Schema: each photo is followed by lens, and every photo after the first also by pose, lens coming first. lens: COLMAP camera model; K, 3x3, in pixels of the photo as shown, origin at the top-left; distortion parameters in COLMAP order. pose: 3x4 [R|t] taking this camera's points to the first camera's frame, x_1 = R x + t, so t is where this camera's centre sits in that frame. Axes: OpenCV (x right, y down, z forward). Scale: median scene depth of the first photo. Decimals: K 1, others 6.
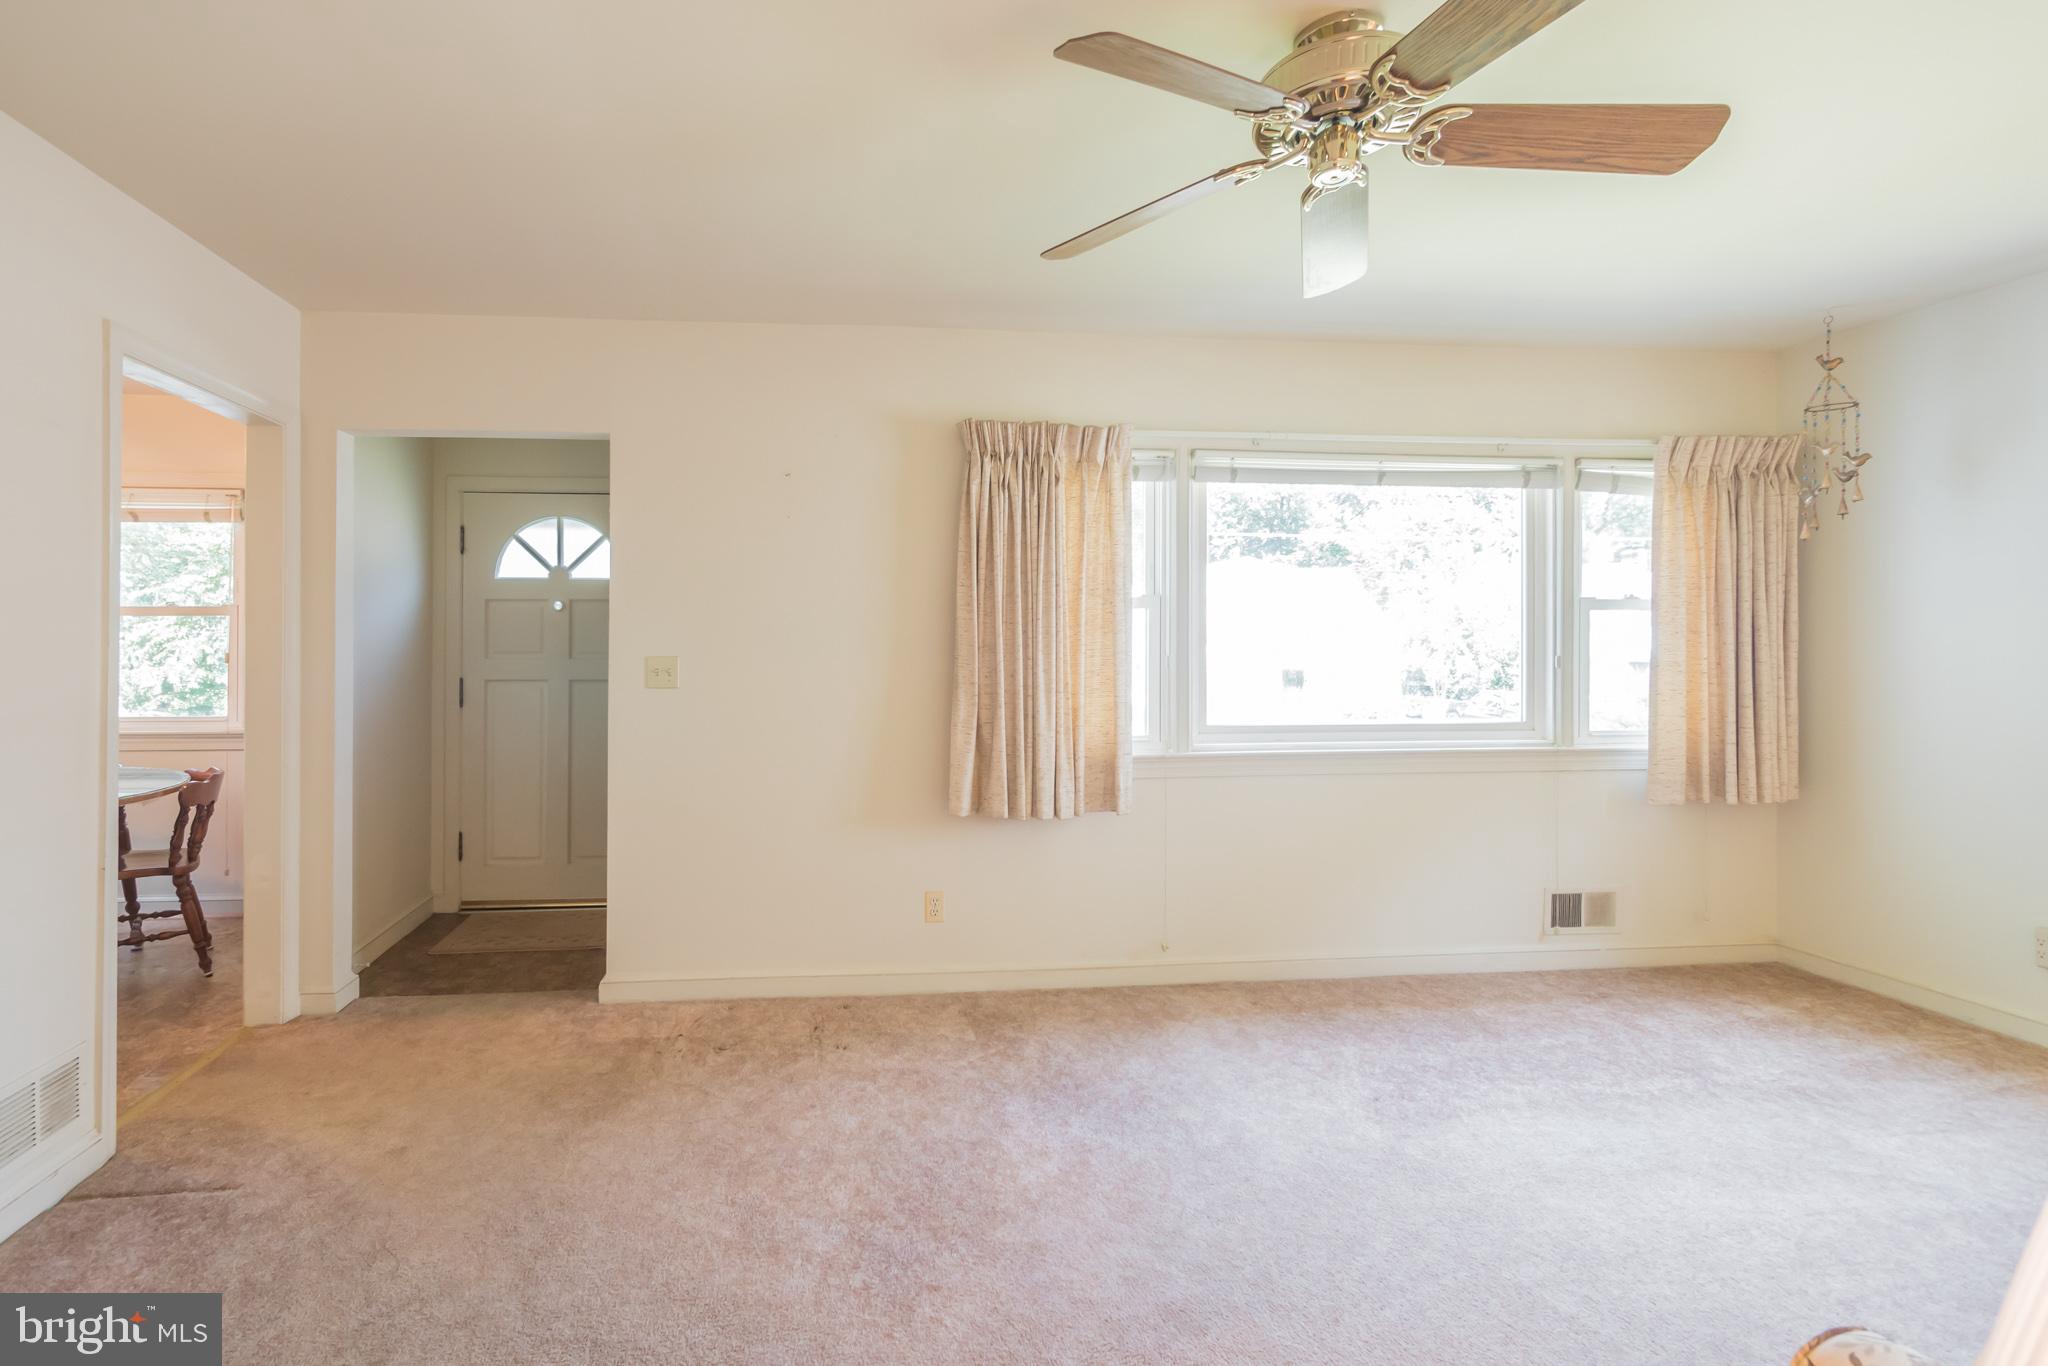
lens RADIAL K [[986.5, 0, 1023.3], [0, 986.5, 668.0], [0, 0, 1]] dist [-0.011204, 0.001677]
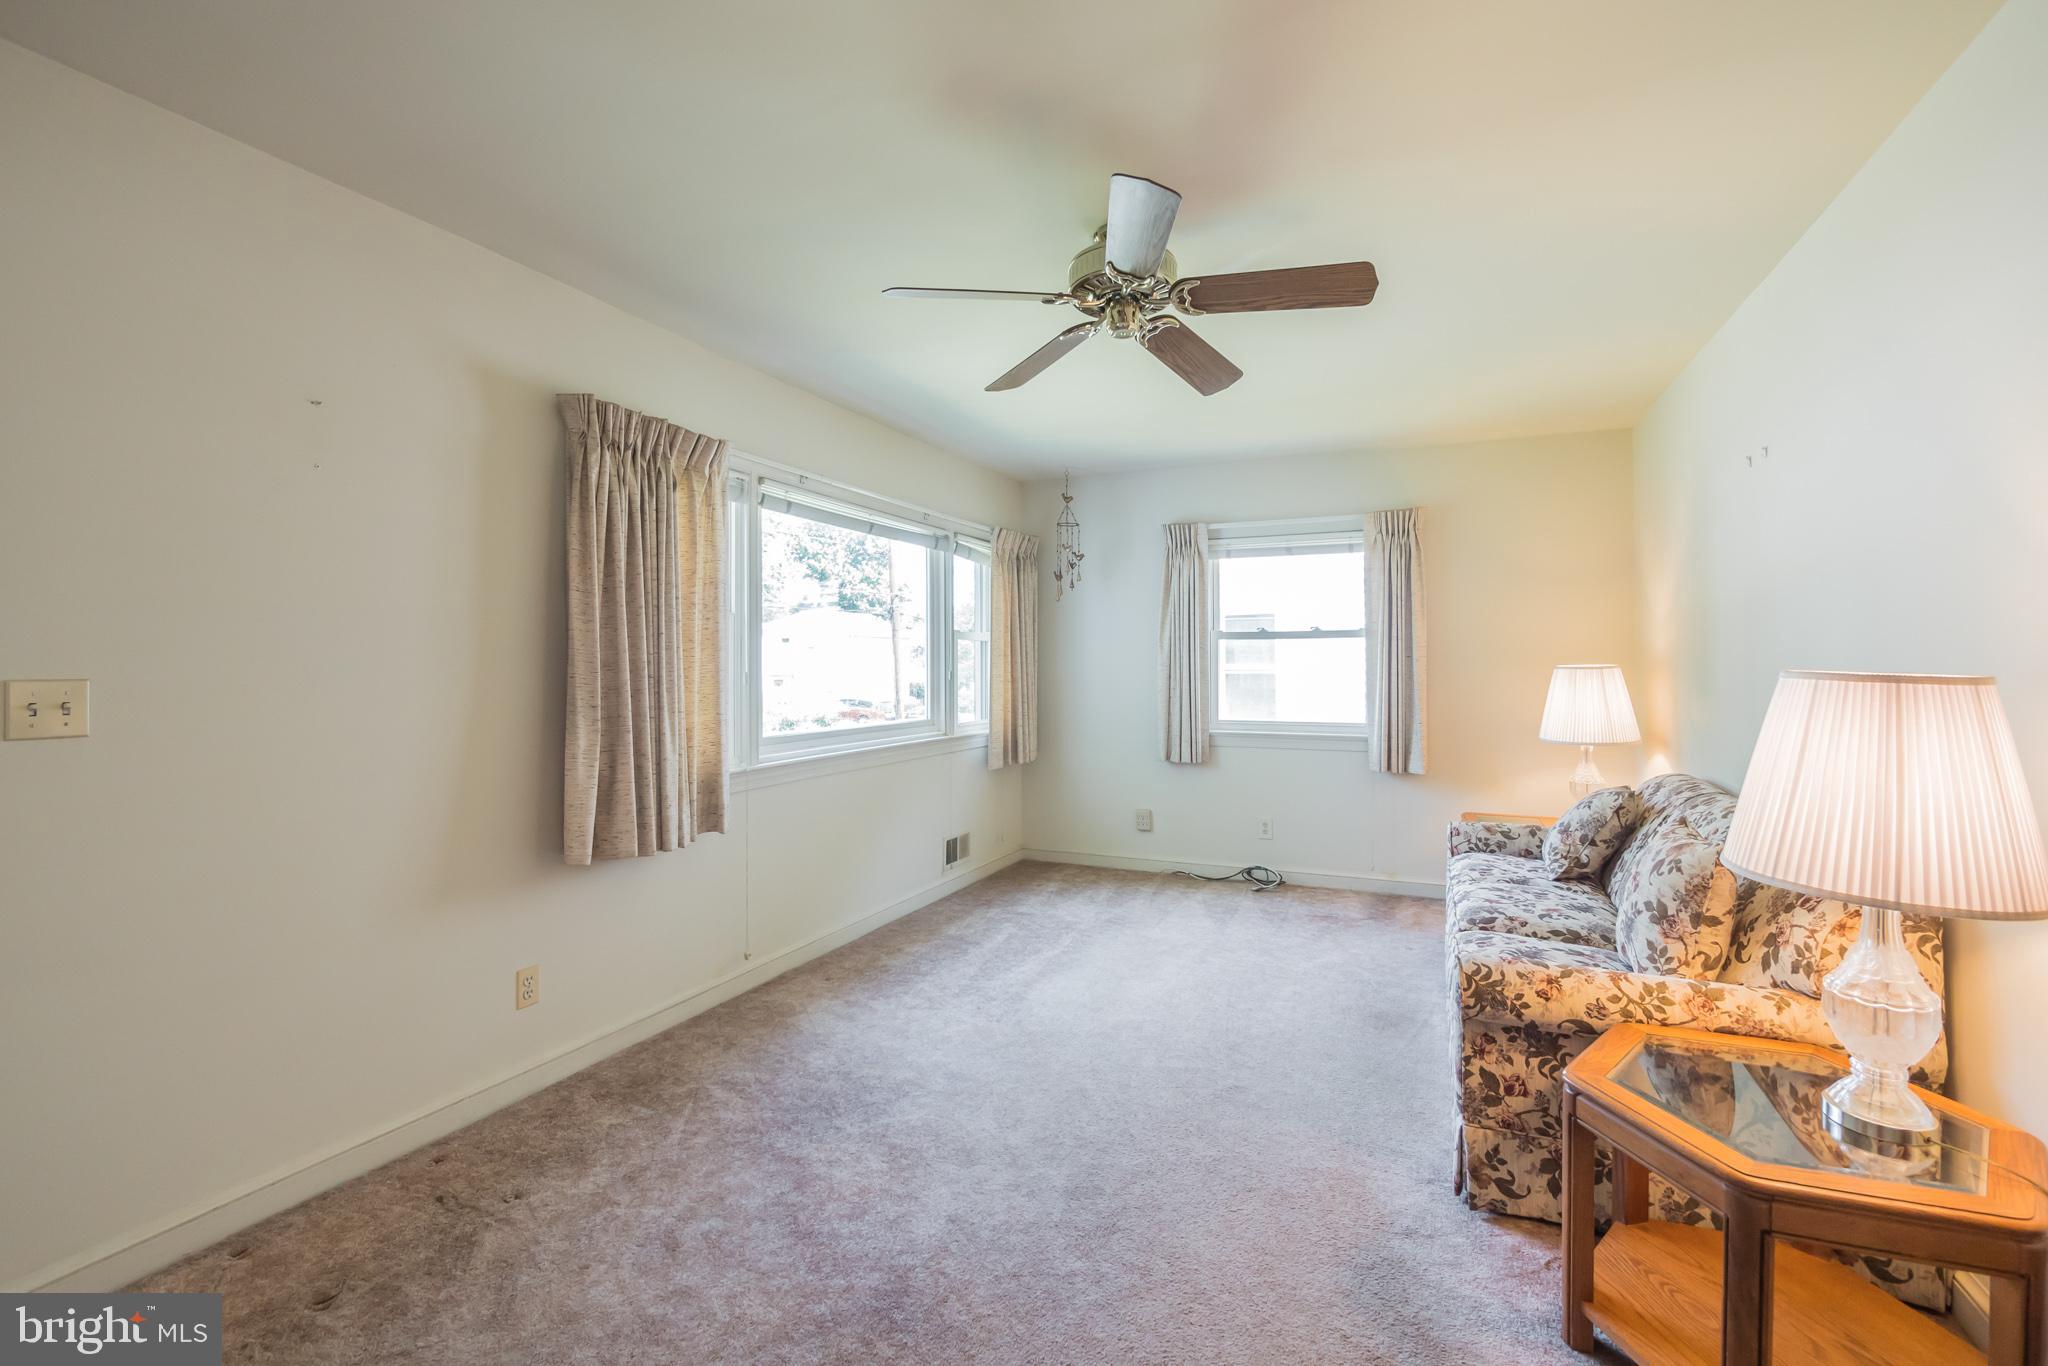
lens RADIAL K [[866.6, 0, 1025.7], [0, 866.6, 679.7], [0, 0, 1]] dist [-0.006898, 0.000899]
pose [[0.500443, -0.013733, 0.865661, -0.510762], [0.020760, 0.999777, 0.003859, -0.002714], [-0.865521, 0.016040, 0.500616, 0.303046]]
